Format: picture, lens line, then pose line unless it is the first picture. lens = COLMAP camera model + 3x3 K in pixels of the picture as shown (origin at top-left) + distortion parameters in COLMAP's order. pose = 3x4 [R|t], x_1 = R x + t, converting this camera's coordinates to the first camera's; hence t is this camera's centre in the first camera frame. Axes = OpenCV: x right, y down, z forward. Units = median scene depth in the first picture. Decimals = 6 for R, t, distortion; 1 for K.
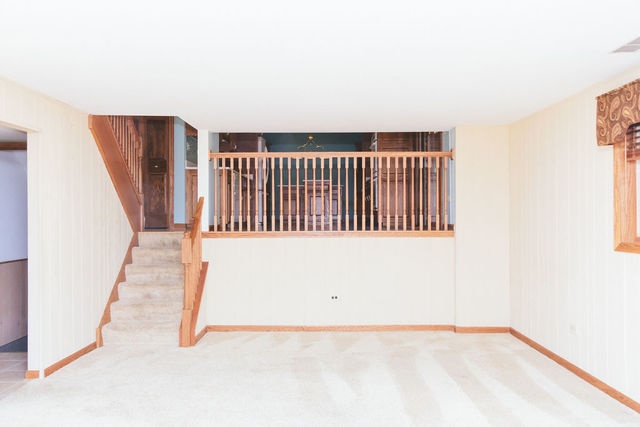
lens RADIAL K [[535.8, 0, 320.1], [0, 535.8, 209.0], [0, 0, 1]] dist [0.004946, 0.015104]
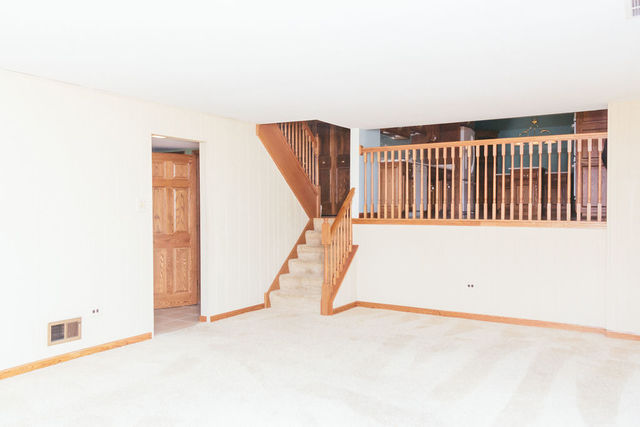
lens RADIAL K [[535.8, 0, 315.2], [0, 535.8, 216.3], [0, 0, 1]] dist [0.004946, 0.015104]
pose [[0.851474, 0.014099, -0.524208, 0.296391], [0.004201, 0.999423, 0.033704, -0.000514], [0.524380, -0.030900, 0.850923, -0.008207]]
